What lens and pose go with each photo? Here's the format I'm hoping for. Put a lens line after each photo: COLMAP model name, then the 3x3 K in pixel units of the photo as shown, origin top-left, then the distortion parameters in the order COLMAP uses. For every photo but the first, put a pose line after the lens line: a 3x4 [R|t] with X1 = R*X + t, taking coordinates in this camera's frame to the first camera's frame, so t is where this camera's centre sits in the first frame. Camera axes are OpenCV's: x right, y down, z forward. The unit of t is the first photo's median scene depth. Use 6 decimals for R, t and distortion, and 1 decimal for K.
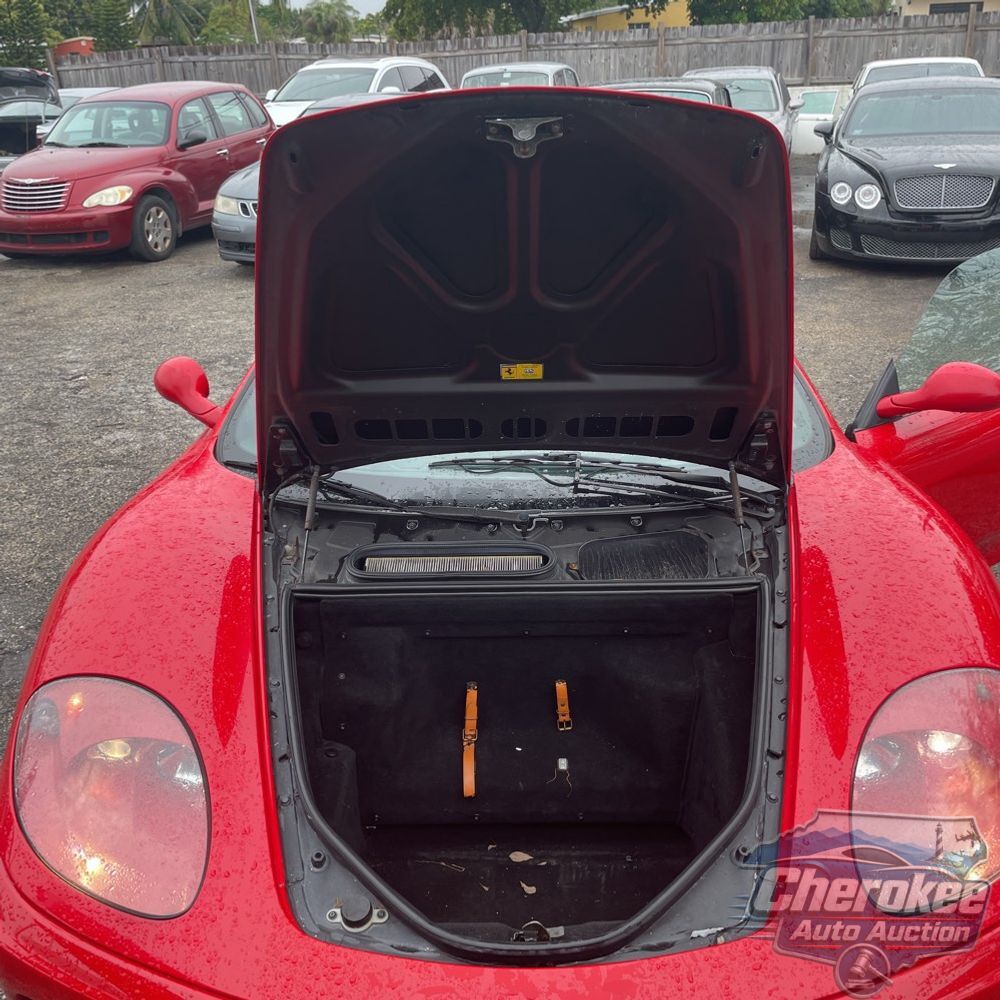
lens RADIAL K [[1005.6, 0, 511.4], [0, 1005.6, 485.1], [0, 0, 1]] dist [0.081140, -0.103851]
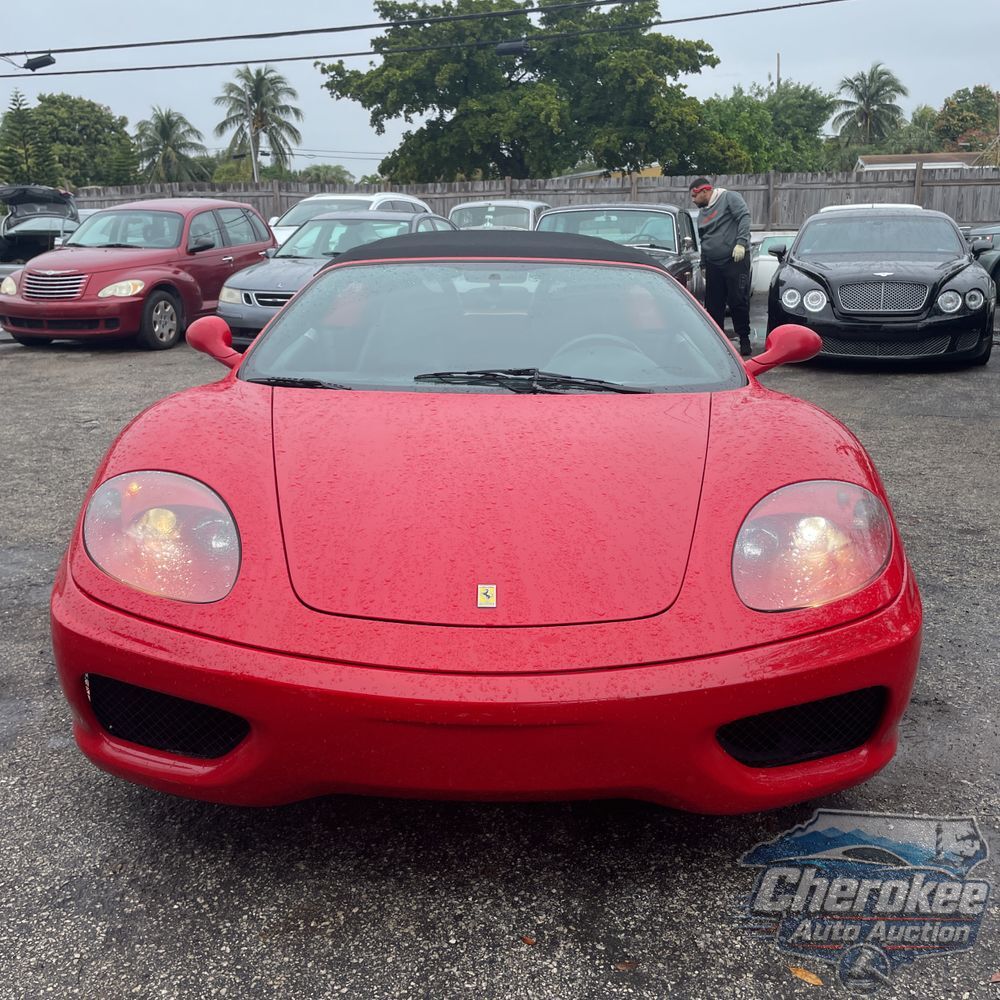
lens RADIAL K [[1006.7, 0, 493.2], [0, 1006.7, 484.9], [0, 0, 1]] dist [0.078313, -0.100039]
pose [[0.999593, 0.028294, 0.003587, 0.003114], [-0.027481, 0.989160, -0.144251, 0.070004], [-0.007629, 0.144093, 0.989535, -0.048222]]
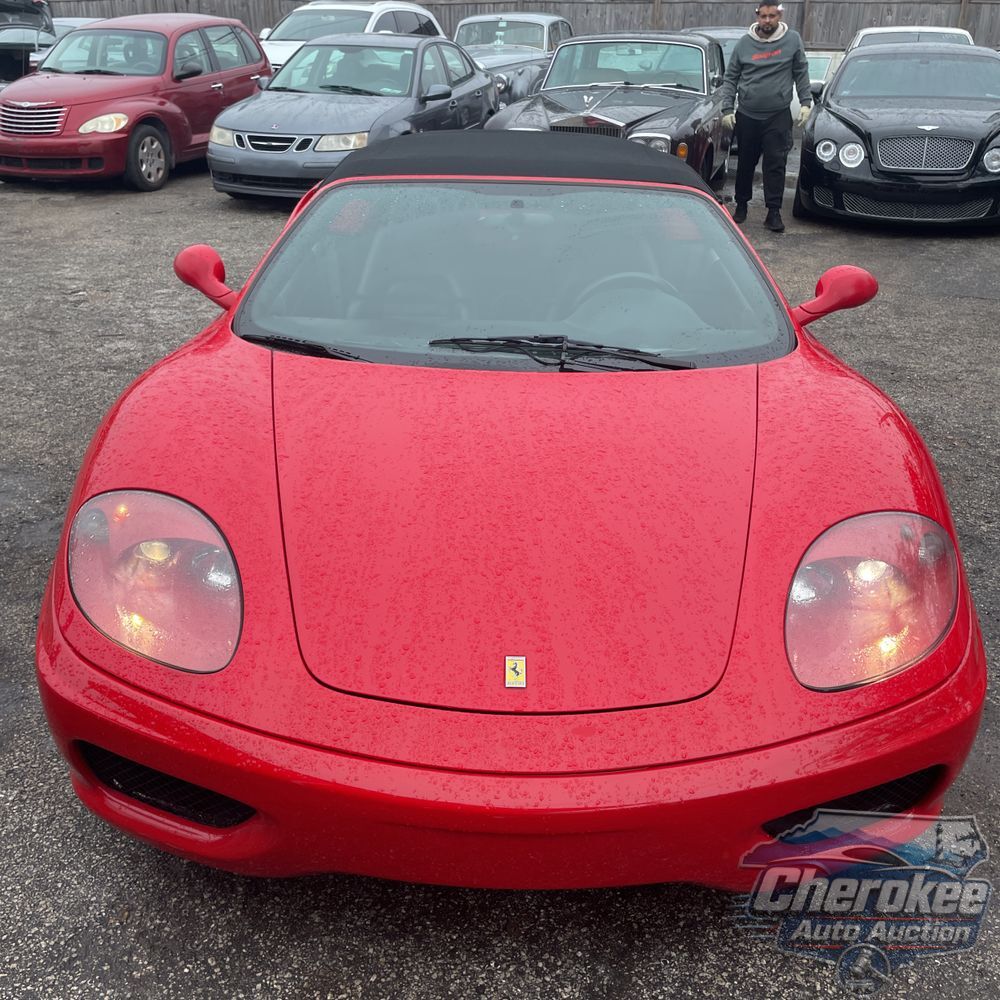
lens RADIAL K [[1005.7, 0, 499.9], [0, 1005.7, 486.2], [0, 0, 1]] dist [0.086124, -0.111373]
pose [[0.999075, 0.040685, 0.013915, -0.003483], [-0.041152, 0.998536, 0.035112, 0.023546], [-0.012466, -0.035653, 0.999286, -0.027396]]
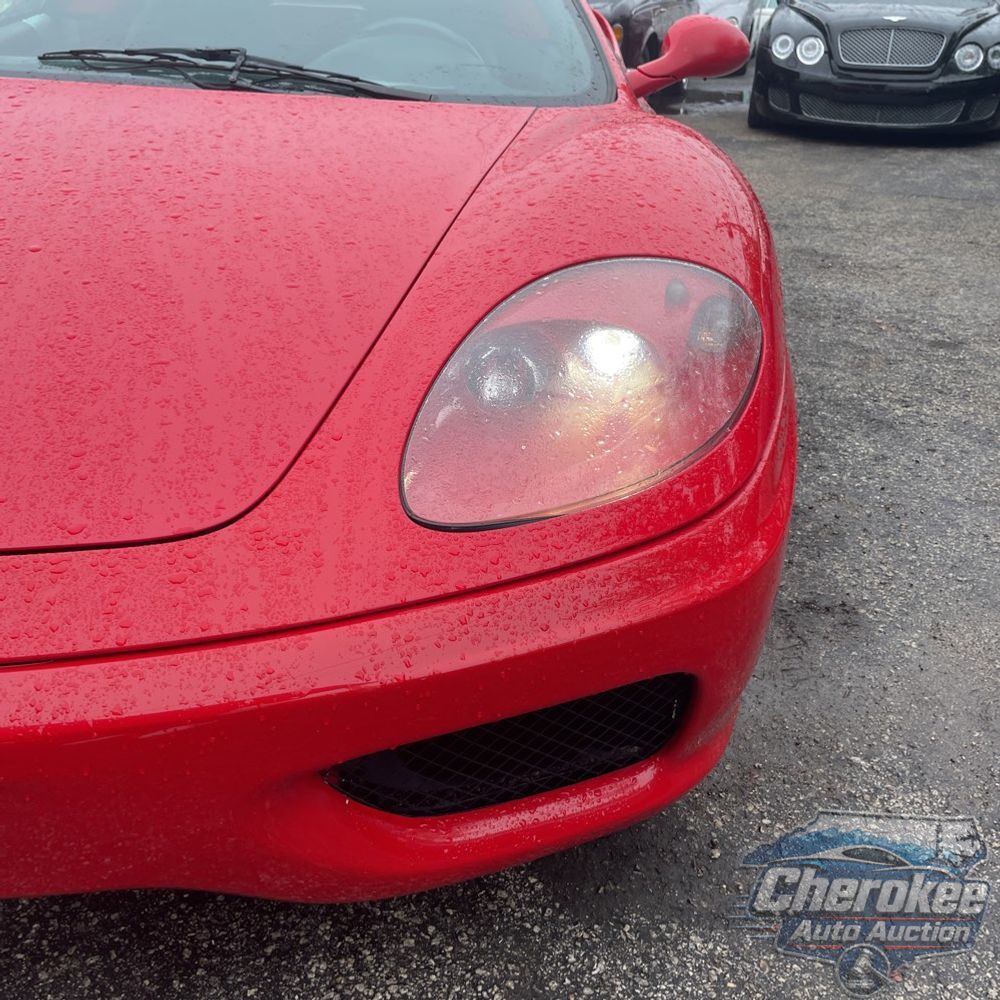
lens RADIAL K [[1005.8, 0, 503.8], [0, 1005.8, 490.8], [0, 0, 1]] dist [0.087067, -0.121465]
pose [[0.997719, 0.059641, 0.031626, 0.060724], [-0.061708, 0.995707, 0.068991, 0.053940], [-0.027375, -0.070786, 0.997116, 0.058706]]
